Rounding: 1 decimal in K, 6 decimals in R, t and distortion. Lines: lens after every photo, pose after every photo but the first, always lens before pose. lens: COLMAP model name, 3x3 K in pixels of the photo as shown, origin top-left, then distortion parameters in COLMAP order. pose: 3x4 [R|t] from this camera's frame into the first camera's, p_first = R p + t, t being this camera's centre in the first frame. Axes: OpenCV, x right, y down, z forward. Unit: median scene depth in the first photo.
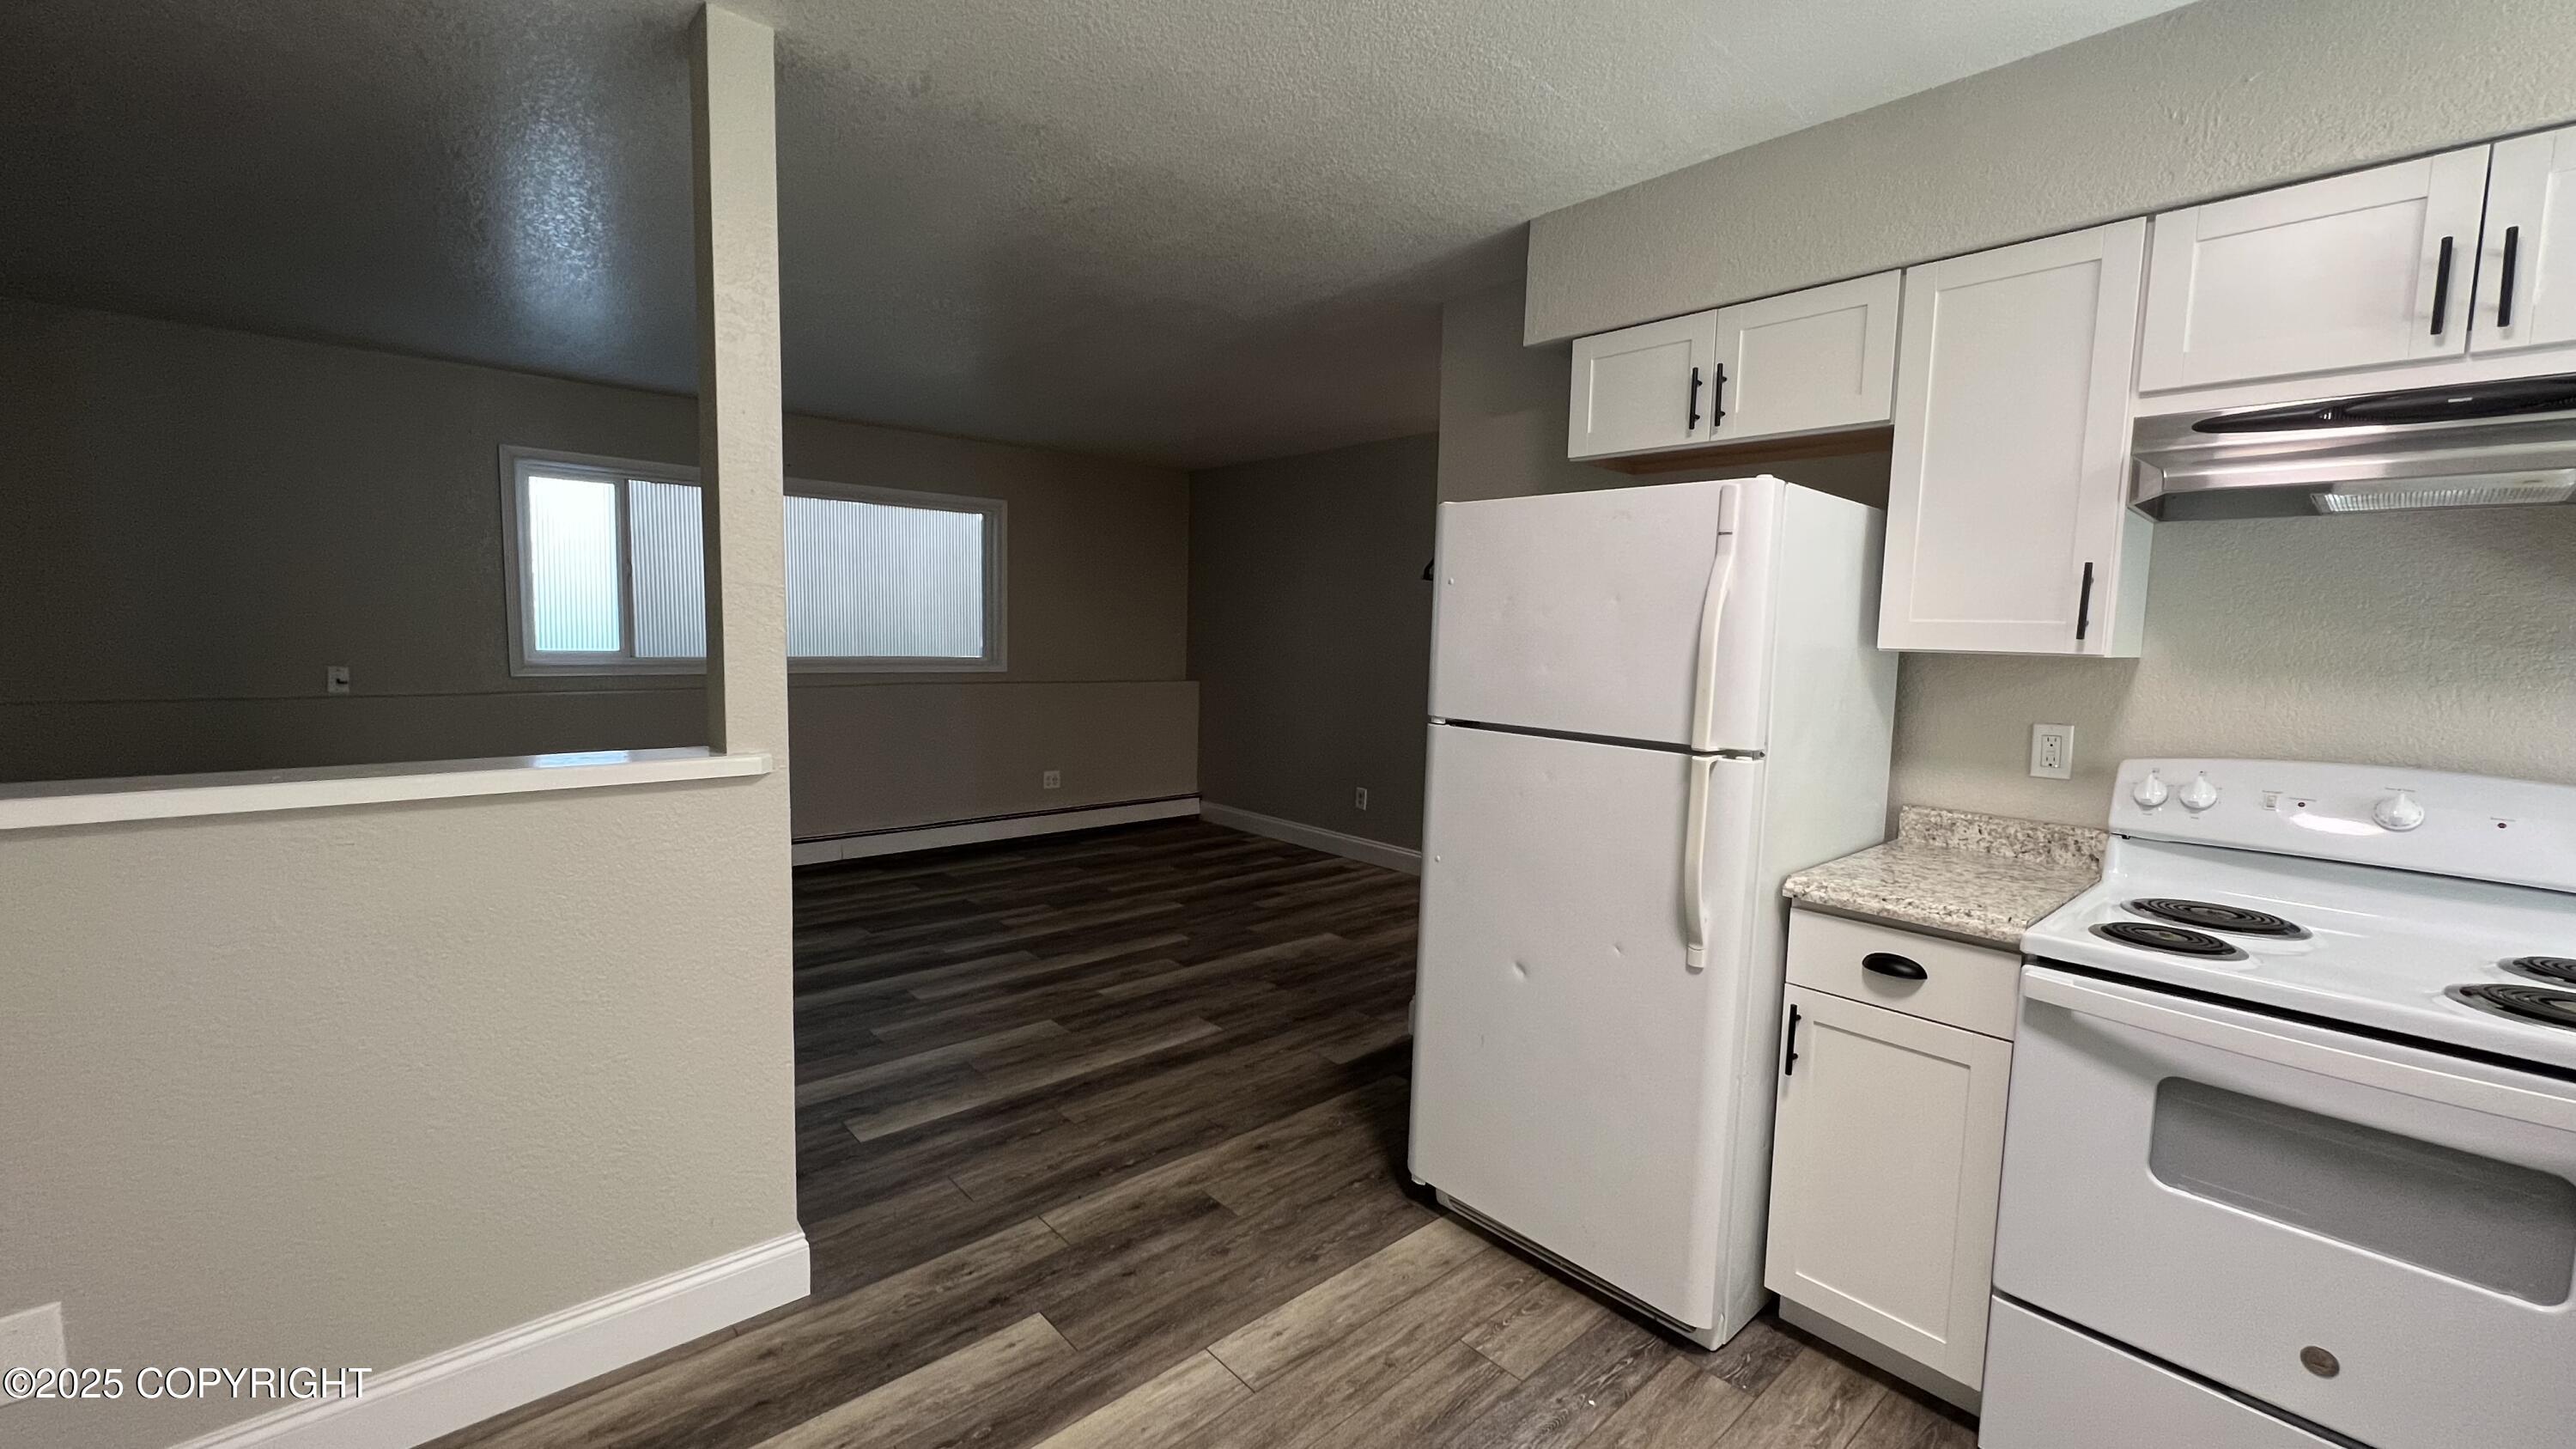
lens RADIAL K [[1029.7, 0, 1288.0], [0, 1029.7, 724.5], [0, 0, 1]] dist [0.001294, 0.000088]
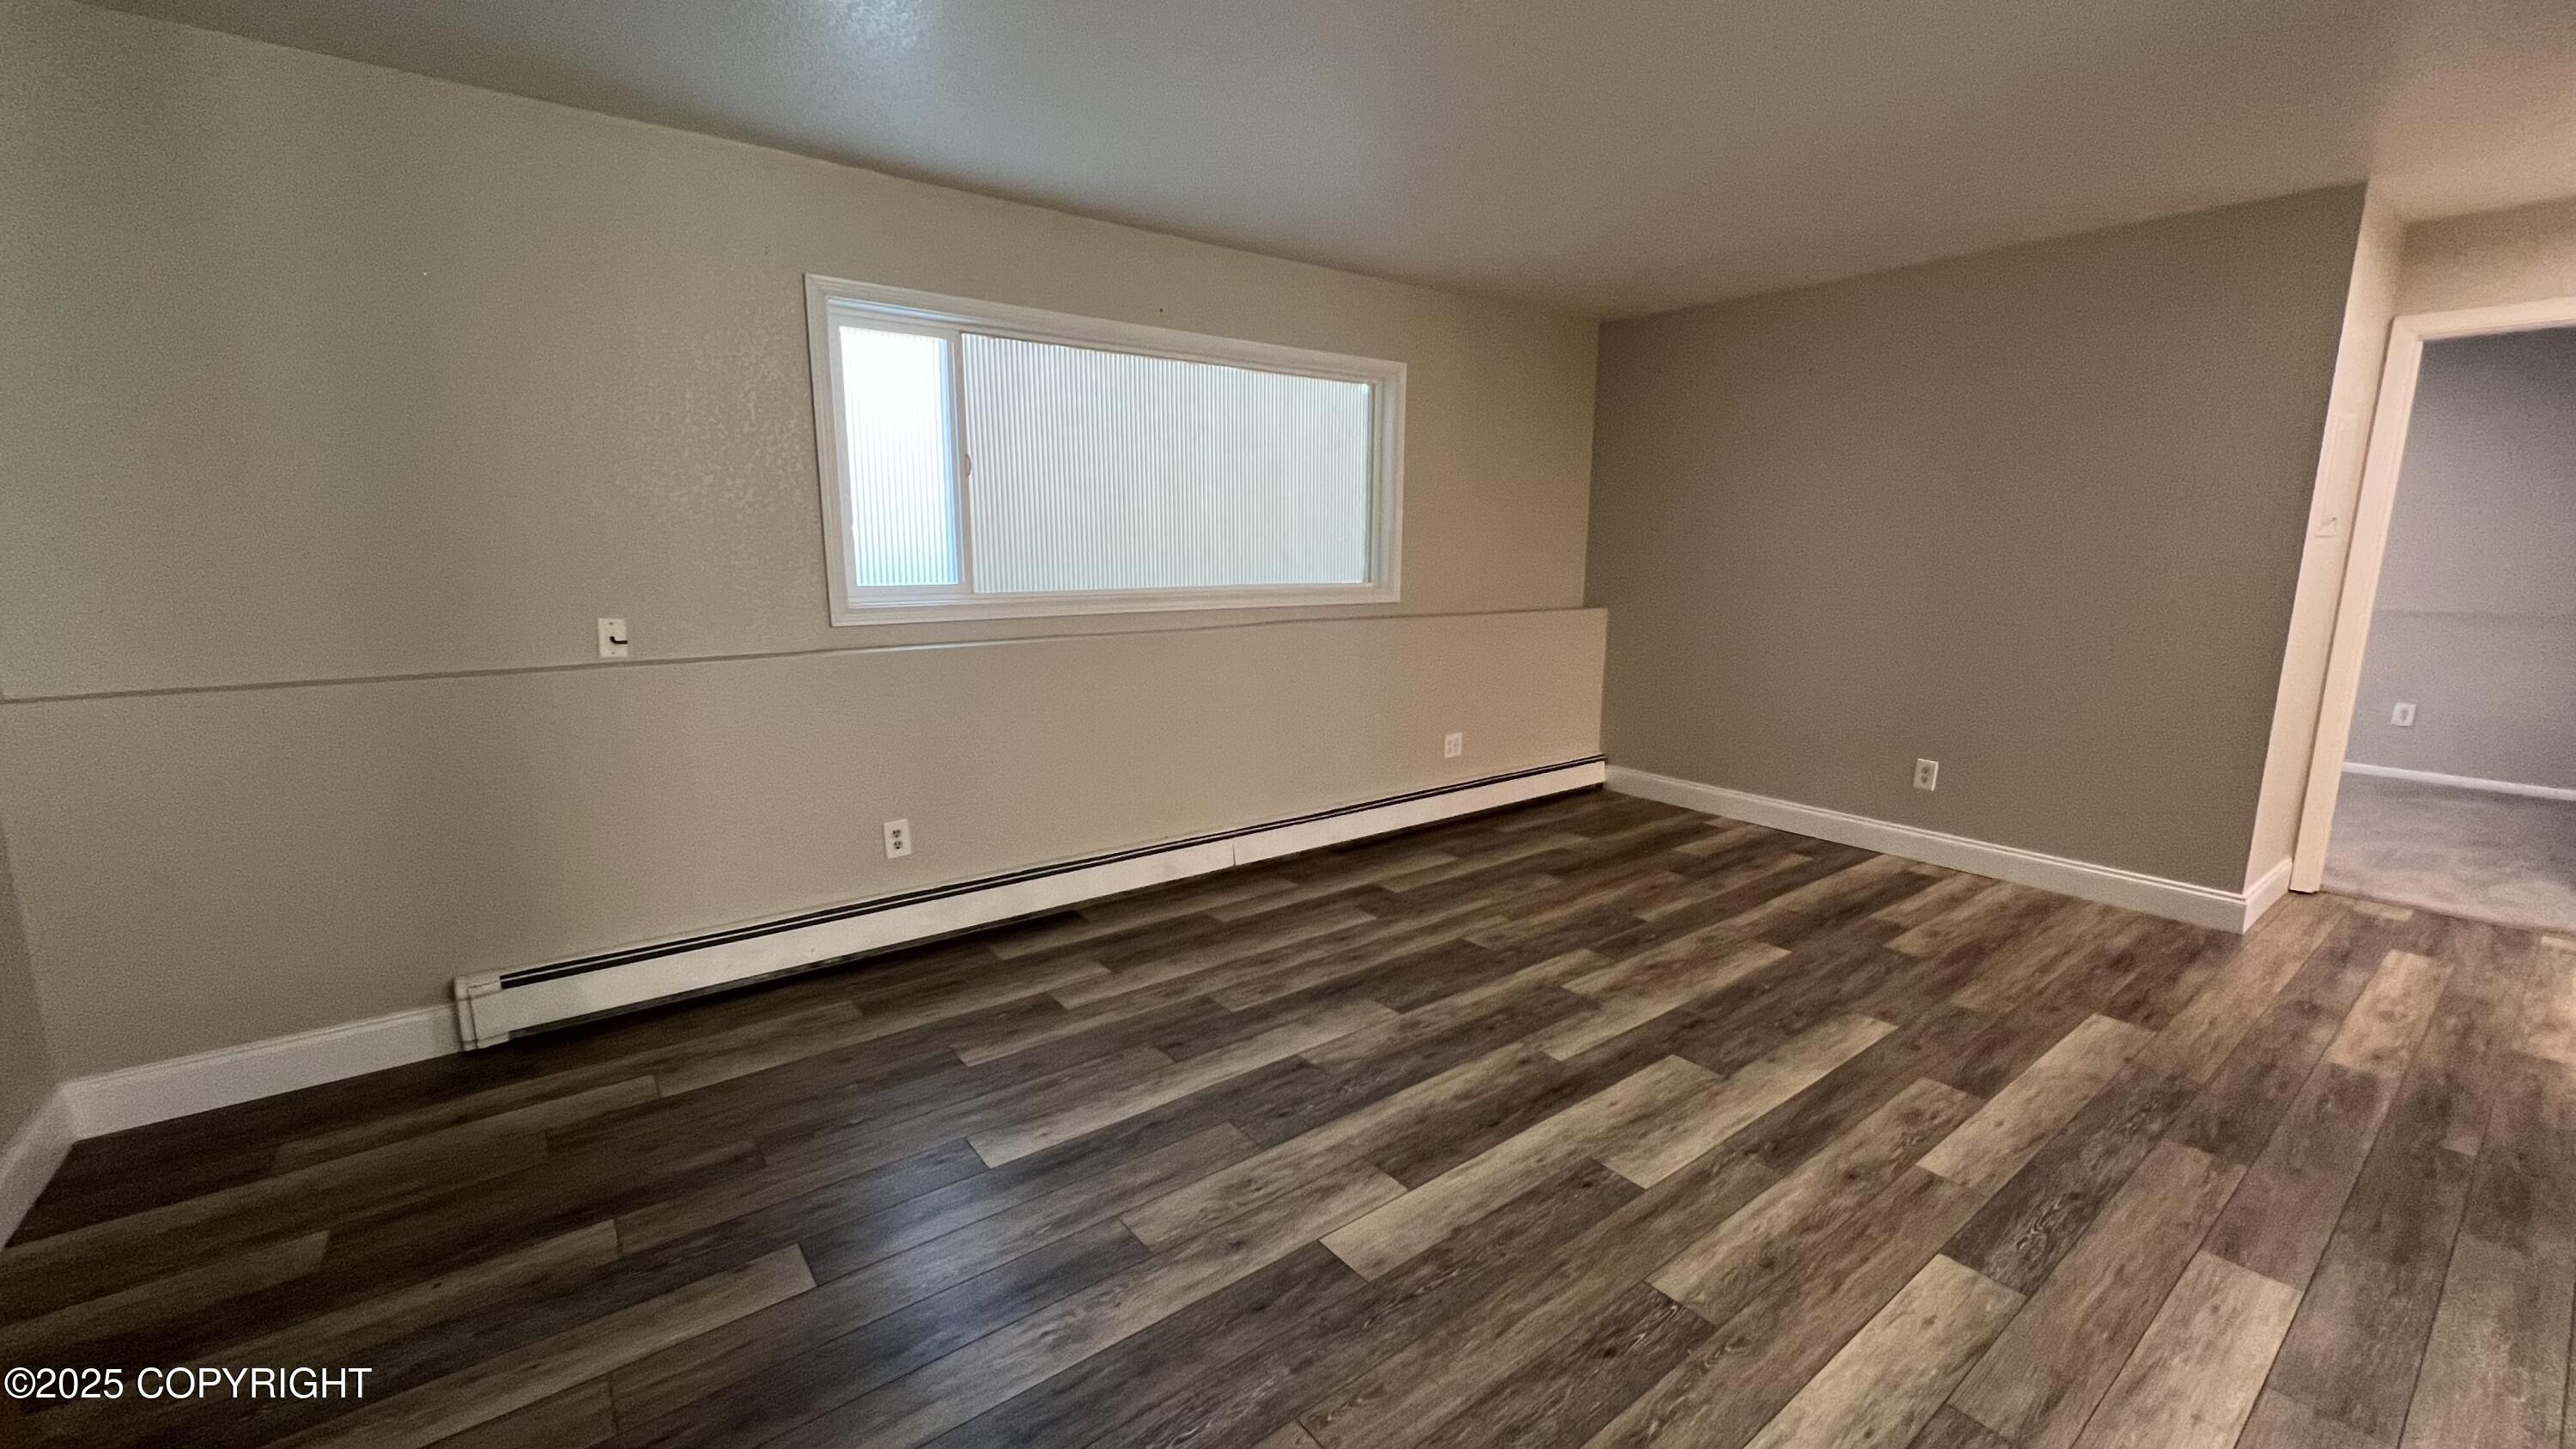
lens RADIAL K [[1029.7, 0, 1288.0], [0, 1029.7, 724.5], [0, 0, 1]] dist [0.001294, 0.000088]
pose [[0.997158, -0.006038, -0.075102, -0.405199], [0.012277, 0.996482, 0.082897, -0.034601], [0.074337, -0.083584, 0.993724, 0.340570]]
